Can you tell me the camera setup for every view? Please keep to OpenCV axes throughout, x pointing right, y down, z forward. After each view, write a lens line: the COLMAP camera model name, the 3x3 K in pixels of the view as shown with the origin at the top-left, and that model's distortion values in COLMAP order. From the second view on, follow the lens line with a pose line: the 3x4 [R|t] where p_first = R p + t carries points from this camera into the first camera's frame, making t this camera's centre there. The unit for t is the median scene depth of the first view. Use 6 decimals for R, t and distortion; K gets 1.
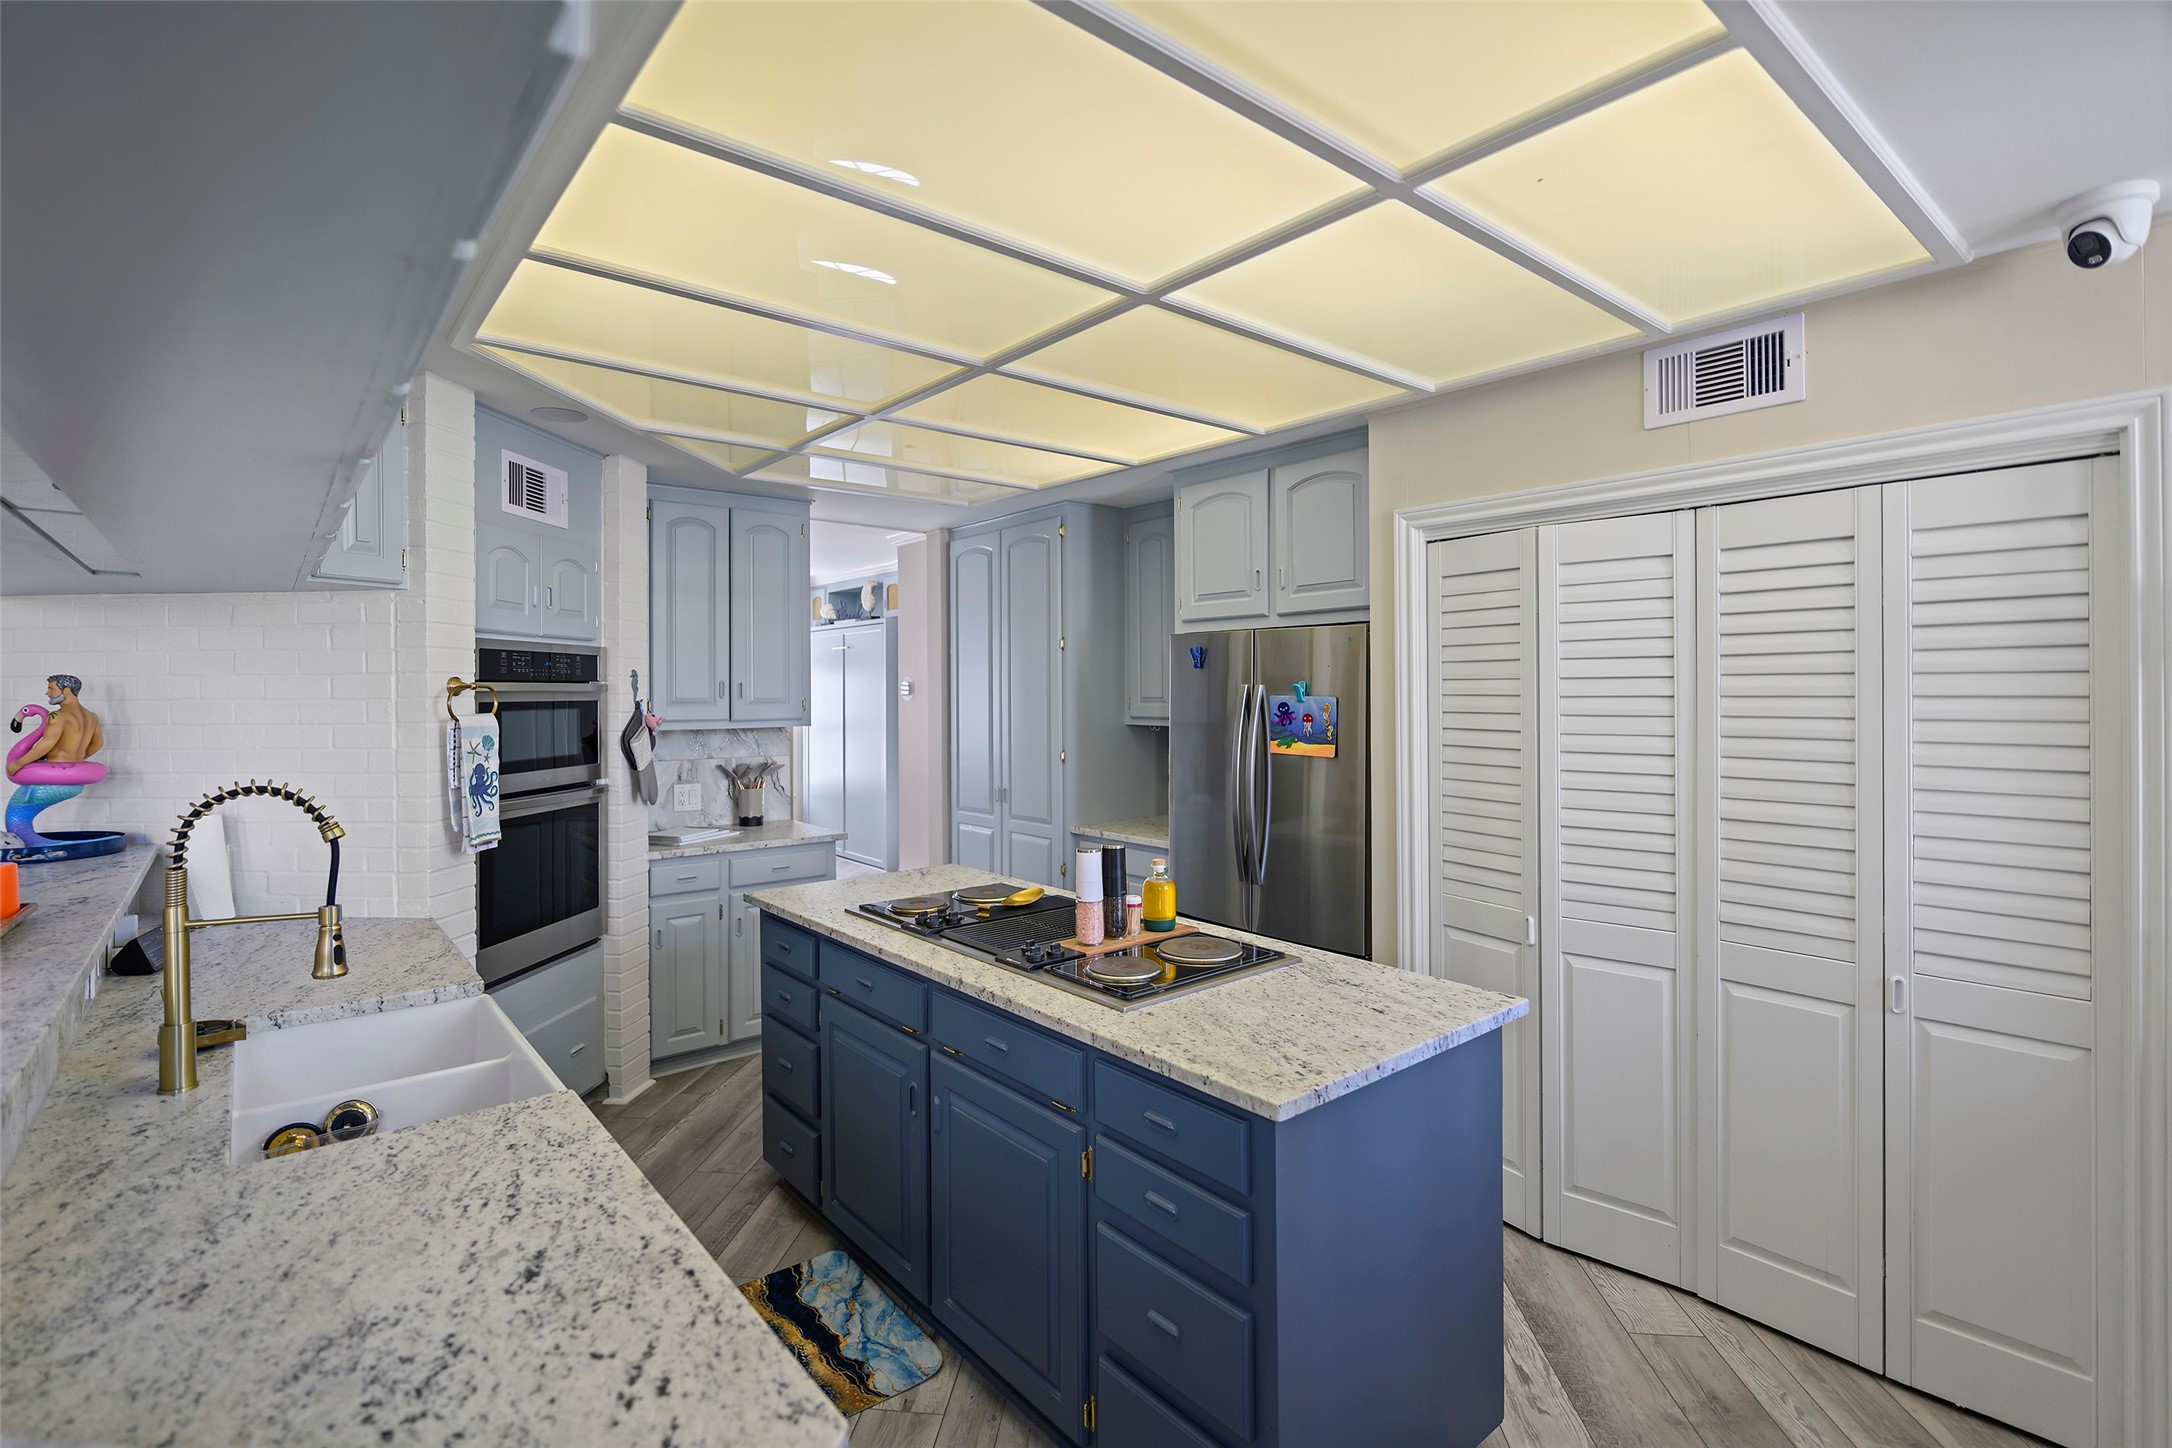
lens RADIAL K [[990.9, 0, 1075.1], [0, 990.9, 702.0], [0, 0, 1]] dist [-0.005588, -0.000447]
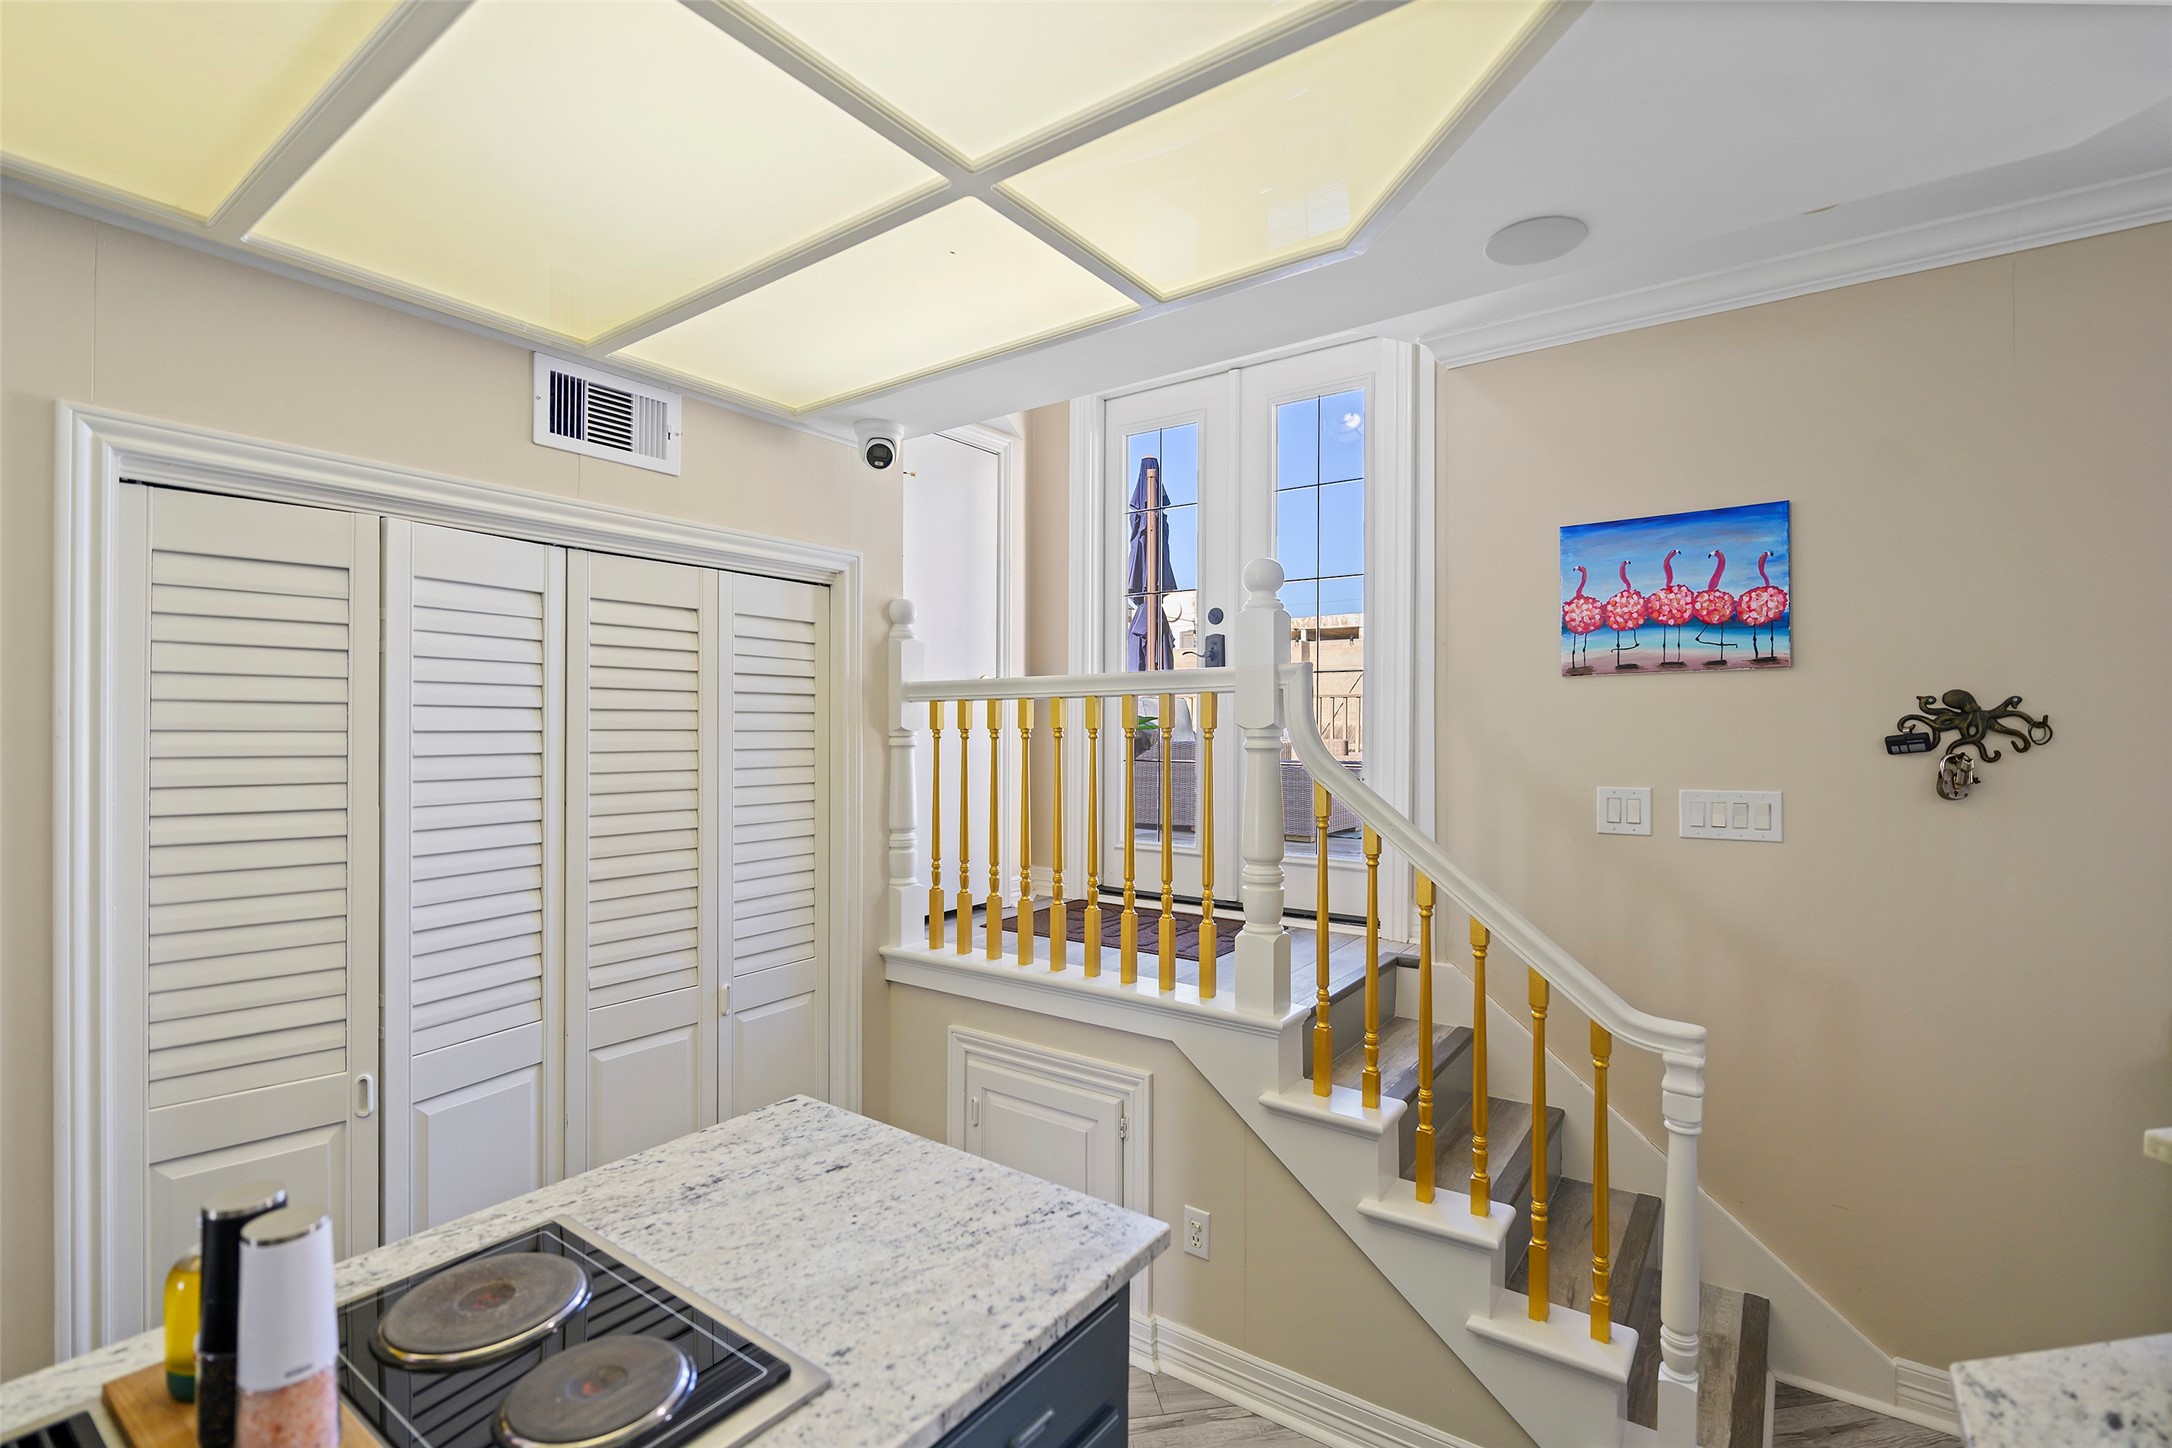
lens RADIAL K [[990.9, 0, 1070.1], [0, 990.9, 733.0], [0, 0, 1]] dist [-0.005588, -0.000447]
pose [[-0.251352, -0.001013, 0.967895, -0.474750], [0.009411, 0.999950, 0.003490, -0.029390], [-0.967850, 0.009987, -0.251330, 0.984023]]
